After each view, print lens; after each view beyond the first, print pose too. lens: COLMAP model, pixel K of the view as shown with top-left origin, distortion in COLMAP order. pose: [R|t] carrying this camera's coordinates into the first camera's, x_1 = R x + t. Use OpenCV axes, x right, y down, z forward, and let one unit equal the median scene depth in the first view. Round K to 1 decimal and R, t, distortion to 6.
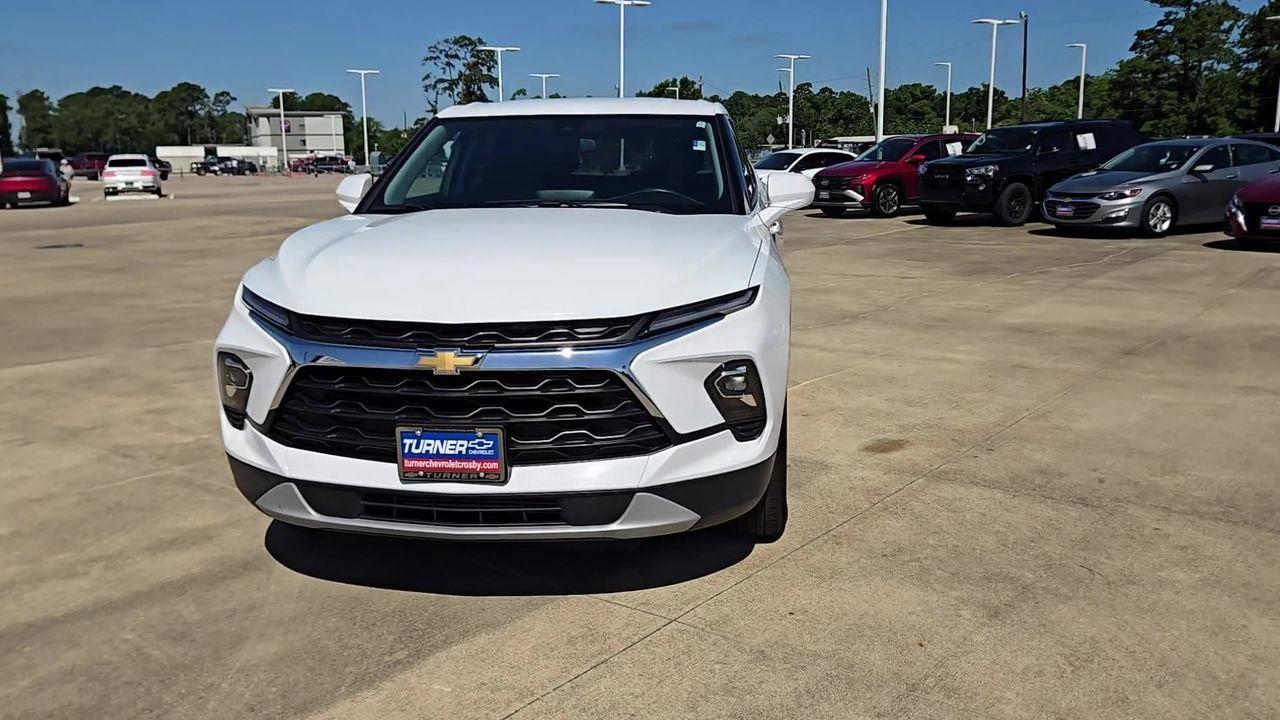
lens RADIAL K [[1063.8, 0, 640.0], [0, 1063.8, 360.0], [0, 0, 1]] dist [0.017111, -0.002617]
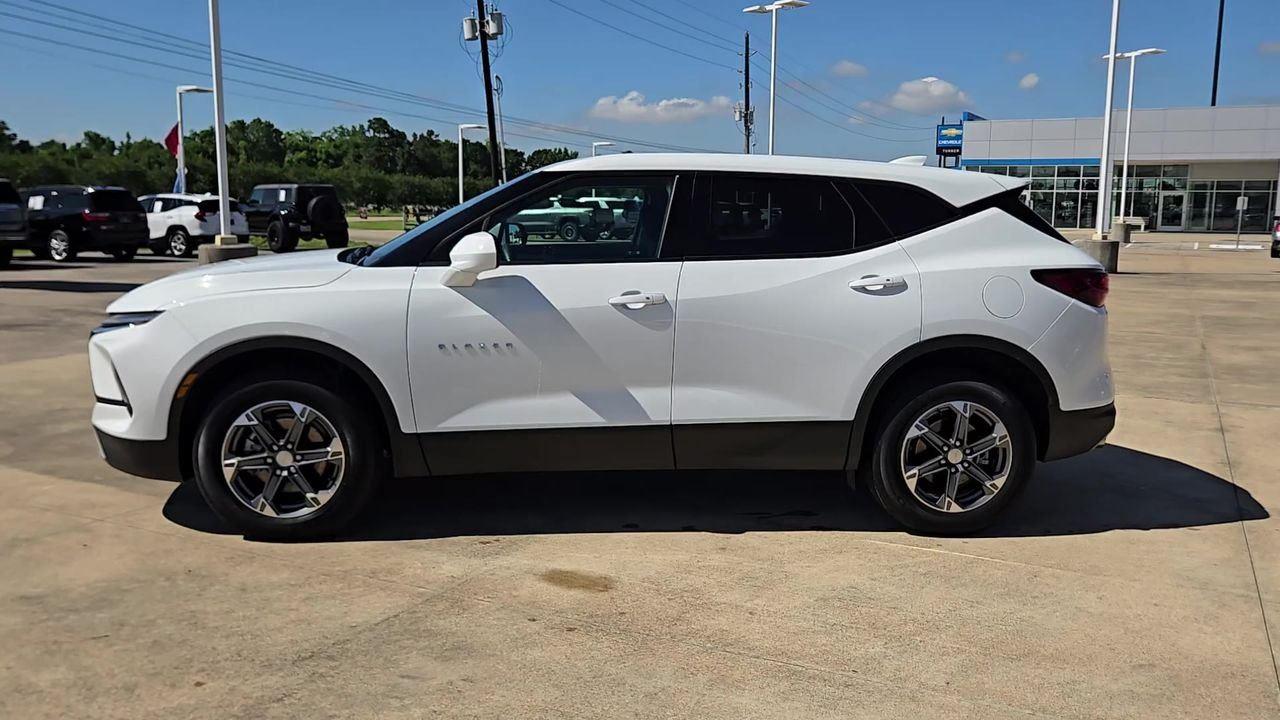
lens RADIAL K [[1067.5, 0, 651.3], [0, 1067.5, 360.0], [0, 0, 1]] dist [0.009373, -0.004724]
pose [[0.209485, 0.155679, -0.965339, 1.657684], [-0.196512, 0.973805, 0.114400, -0.306015], [0.957862, 0.165735, 0.234591, 1.403000]]
